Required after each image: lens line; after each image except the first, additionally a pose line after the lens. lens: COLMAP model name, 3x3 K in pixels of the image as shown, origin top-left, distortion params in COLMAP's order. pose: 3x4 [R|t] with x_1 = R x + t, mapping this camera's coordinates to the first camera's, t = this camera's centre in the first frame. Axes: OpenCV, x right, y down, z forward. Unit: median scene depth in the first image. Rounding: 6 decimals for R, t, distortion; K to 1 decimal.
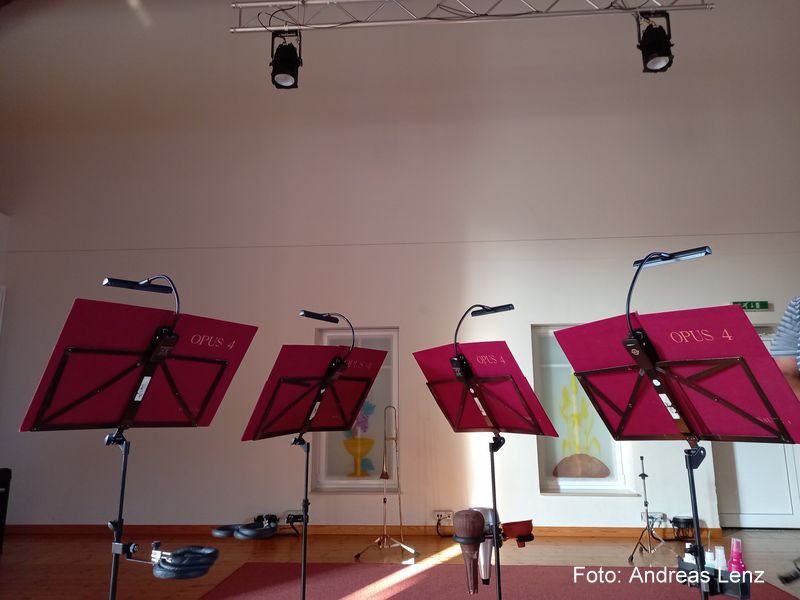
lens RADIAL K [[579.0, 0, 400.0], [0, 579.0, 300.0], [0, 0, 1]] dist [0.064893, -0.068305]
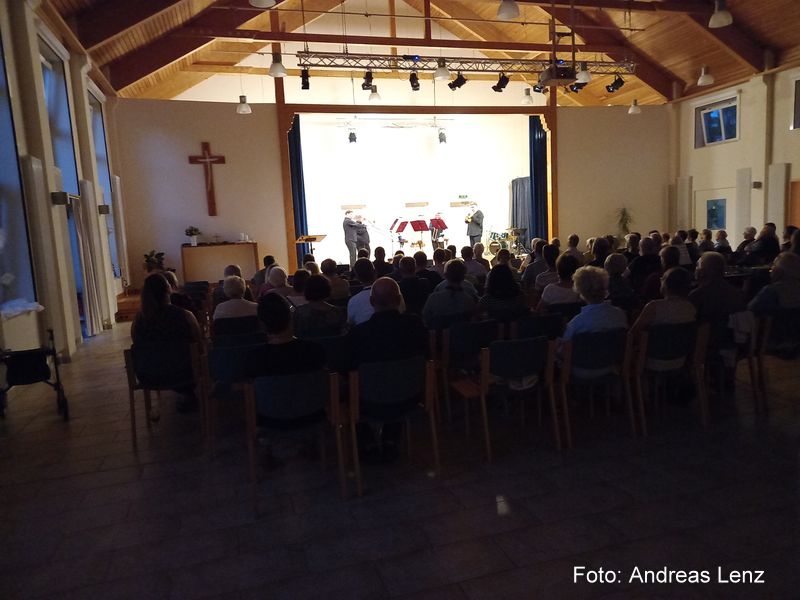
lens RADIAL K [[579.0, 0, 400.0], [0, 579.0, 300.0], [0, 0, 1]] dist [0.064893, -0.068305]
pose [[0.934120, -0.084486, 0.346817, -1.328245], [-0.022702, 0.955559, 0.293924, -0.532654], [-0.356237, -0.282434, 0.890689, -2.793478]]
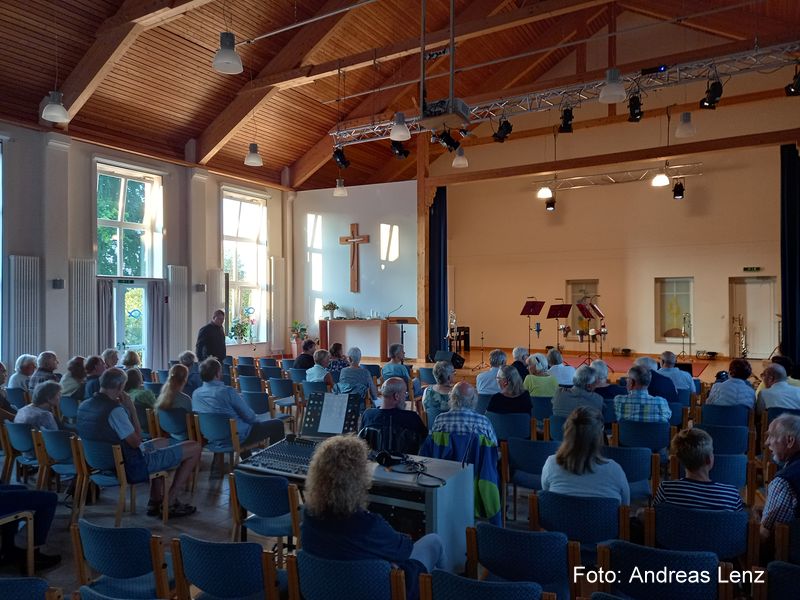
lens RADIAL K [[579.0, 0, 400.0], [0, 579.0, 300.0], [0, 0, 1]] dist [0.064893, -0.068305]
pose [[0.891109, -0.000566, -0.453788, 0.518590], [0.085408, 0.982337, 0.166491, -0.496293], [0.445679, -0.187119, 0.875418, -2.254656]]
